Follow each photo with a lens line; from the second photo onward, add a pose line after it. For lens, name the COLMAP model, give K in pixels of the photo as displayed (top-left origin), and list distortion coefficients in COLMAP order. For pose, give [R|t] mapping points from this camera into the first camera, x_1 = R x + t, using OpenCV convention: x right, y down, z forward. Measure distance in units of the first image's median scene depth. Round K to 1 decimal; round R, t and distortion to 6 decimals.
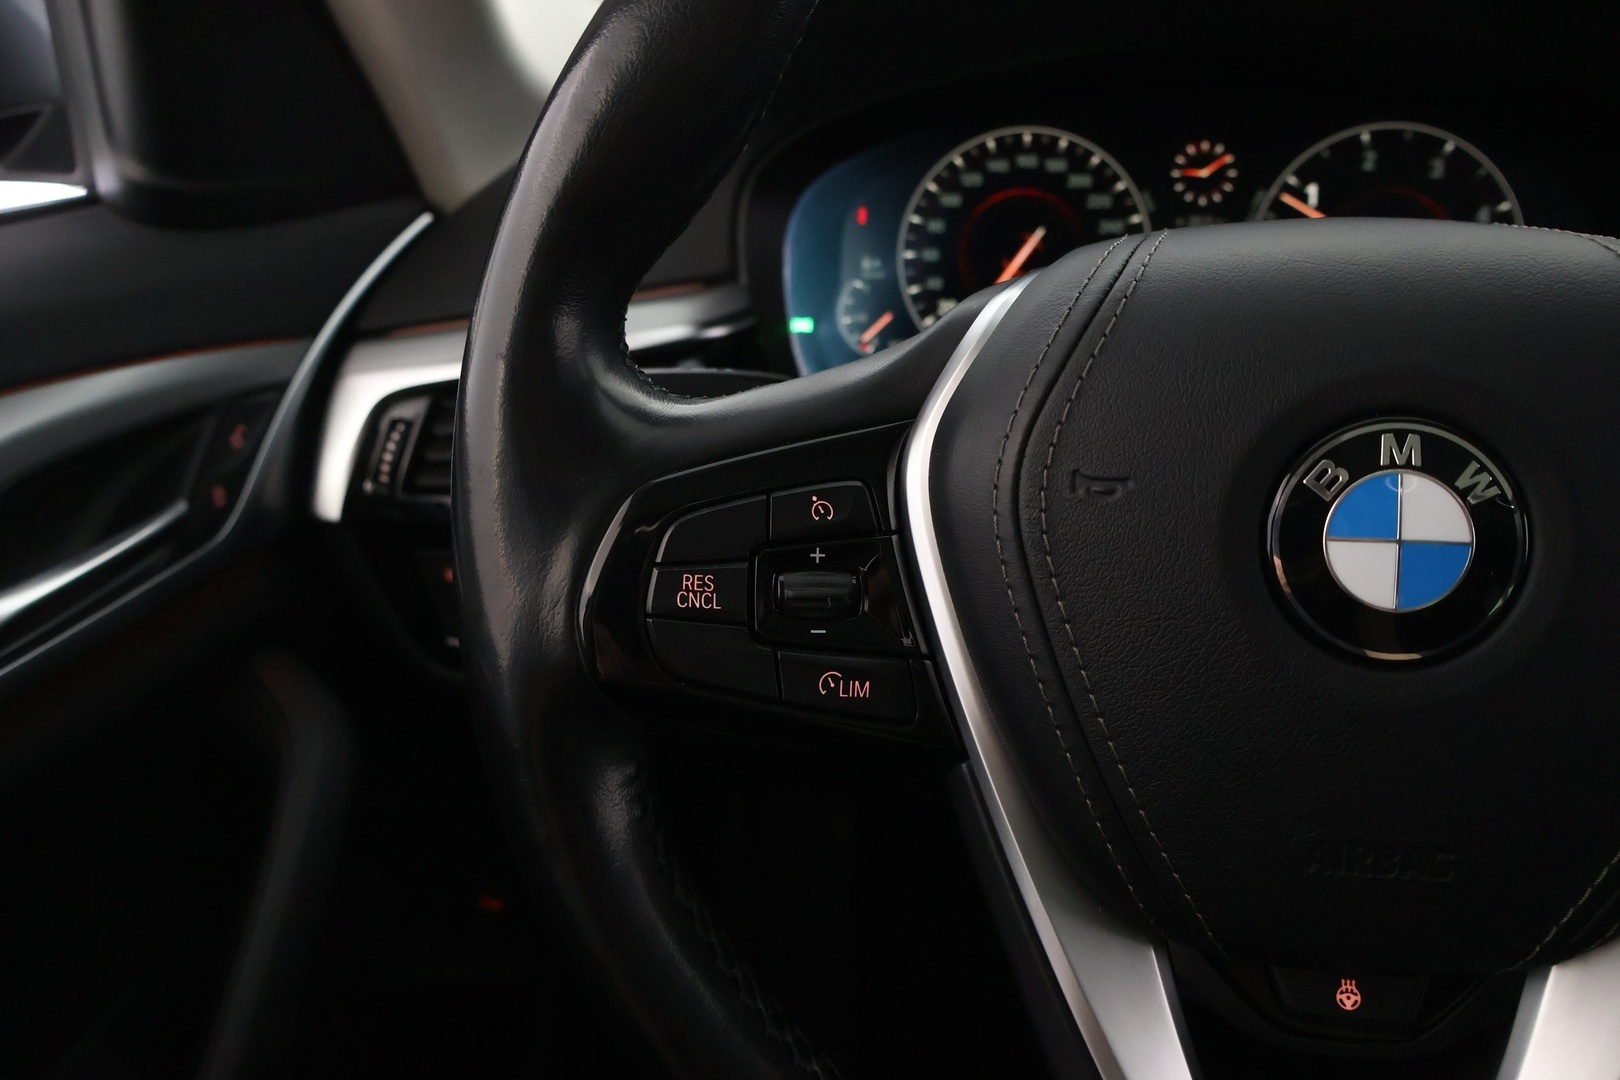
lens RADIAL K [[1348.5, 0, 808.5], [0, 1348.5, 539.0], [0, 0, 1]] dist [-0.004774, 0.007264]
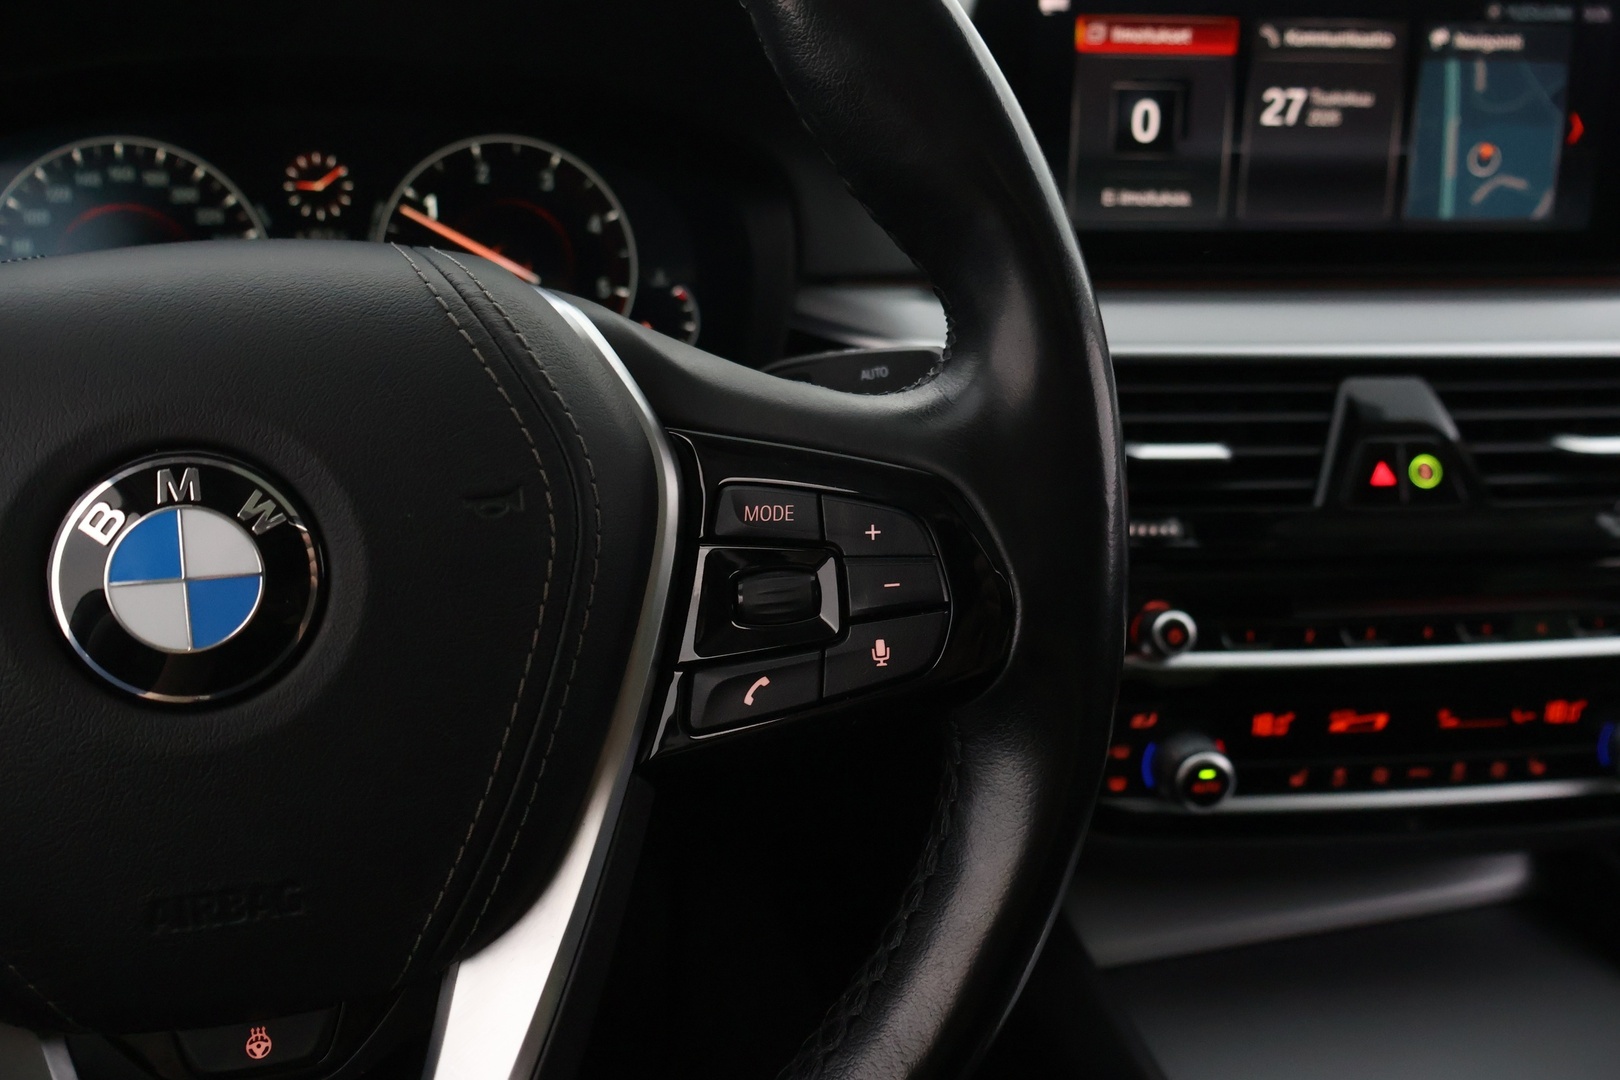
lens RADIAL K [[1348.5, 0, 810.3], [0, 1348.5, 532.4], [0, 0, 1]] dist [-0.004774, 0.007264]
pose [[0.916118, -0.105230, 0.386851, 0.219258], [0.107705, 0.994065, 0.015340, 0.000731], [-0.386169, 0.027612, 0.922015, -0.028670]]
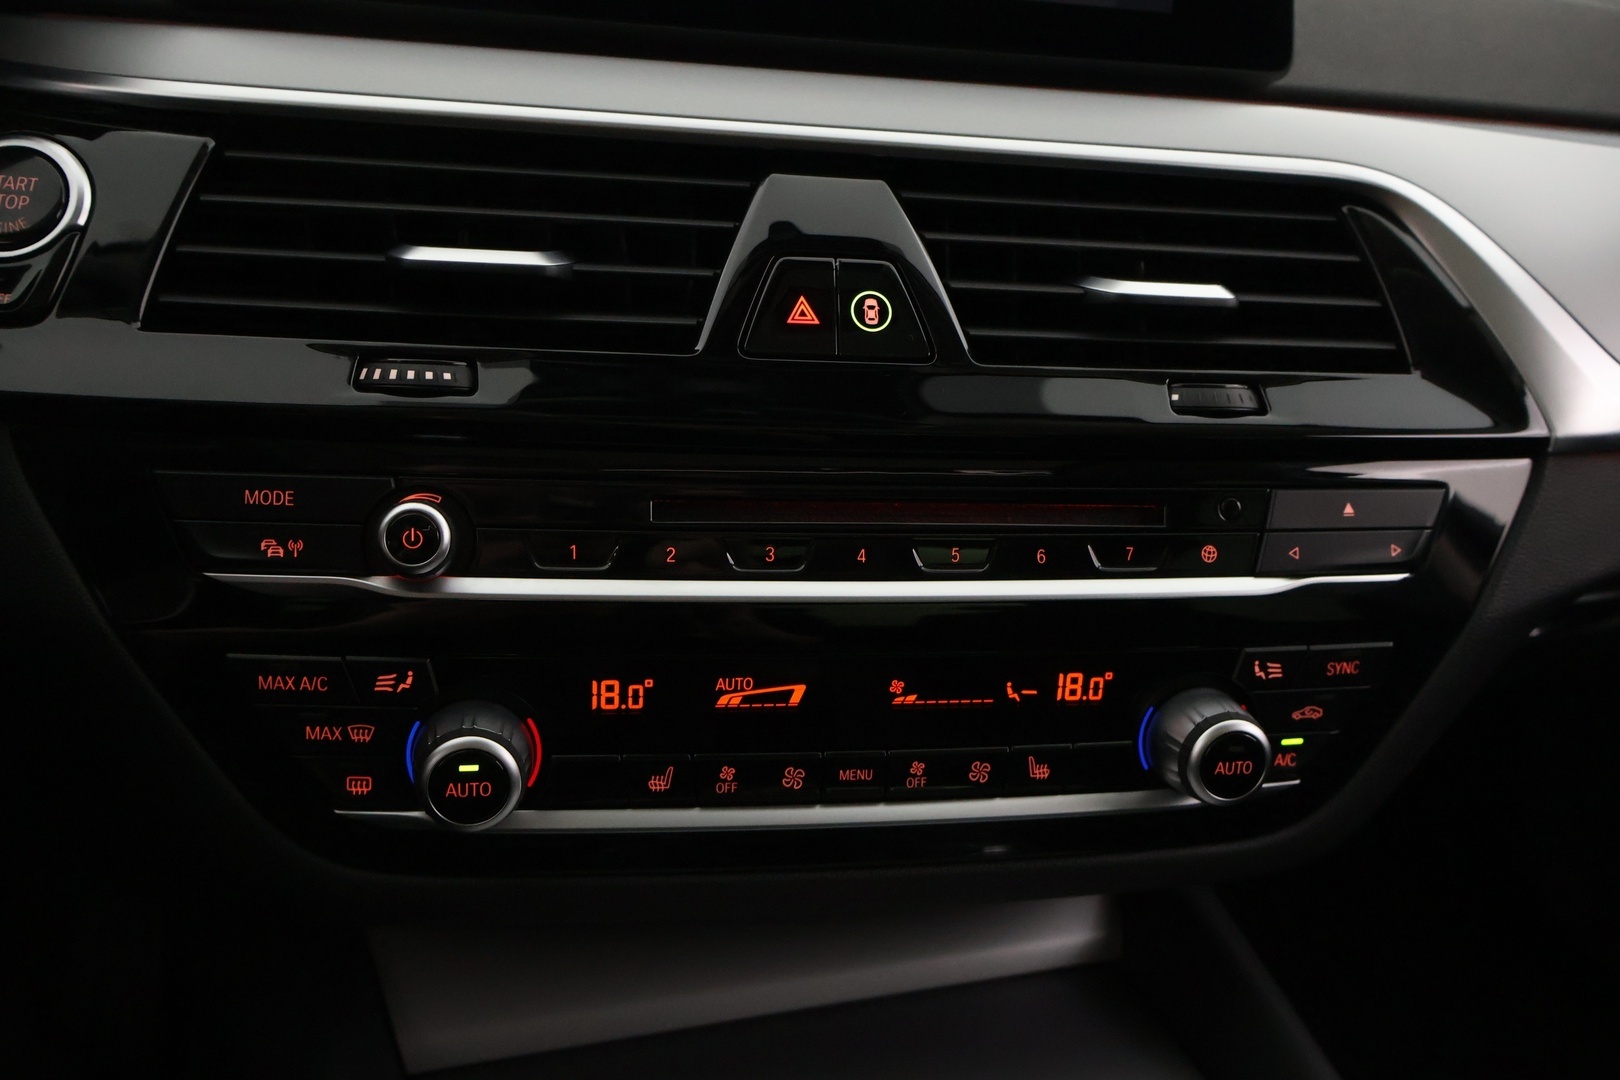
lens RADIAL K [[1348.5, 0, 805.7], [0, 1348.5, 538.9], [0, 0, 1]] dist [-0.004774, 0.007264]
pose [[0.886618, -0.067292, 0.457580, 0.675685], [0.082292, 0.996525, -0.012901, 0.130548], [-0.455122, 0.049093, 0.889075, 0.147574]]
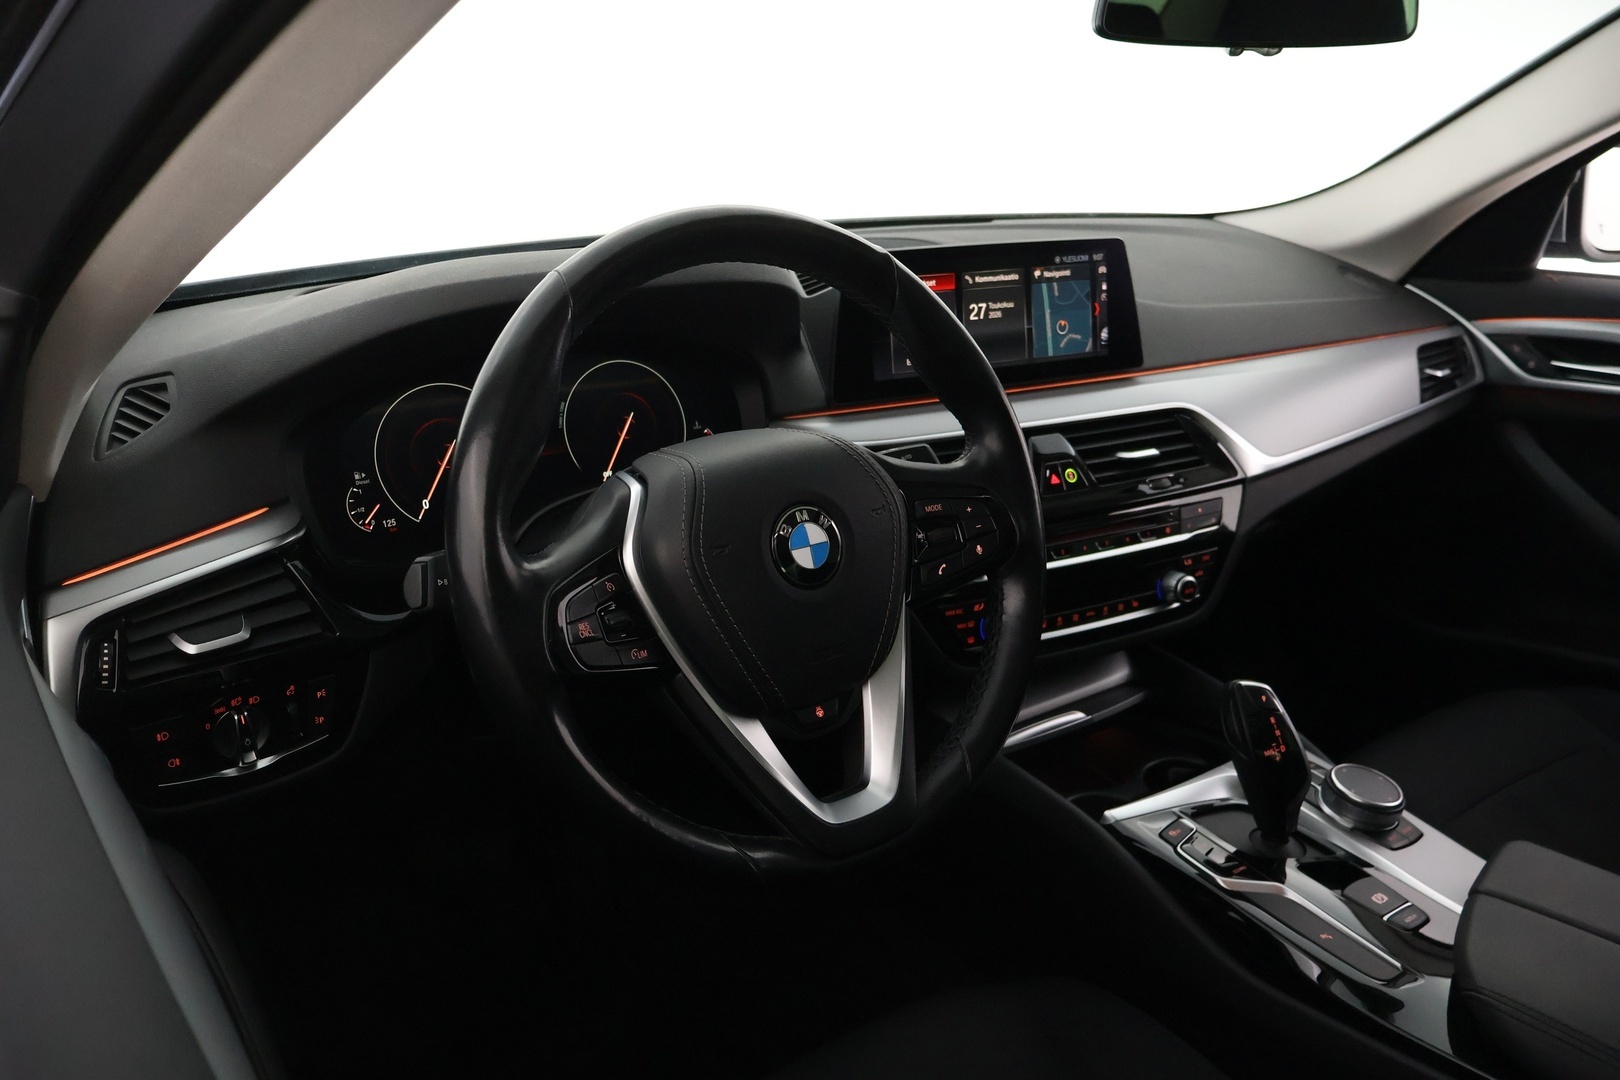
lens RADIAL K [[1348.5, 0, 799.0], [0, 1348.5, 536.4], [0, 0, 1]] dist [-0.004774, 0.007264]
pose [[0.698957, -0.197710, 0.687292, -0.745861], [0.251292, 0.967643, 0.022801, -0.042311], [-0.669561, 0.156774, 0.726024, -0.529215]]
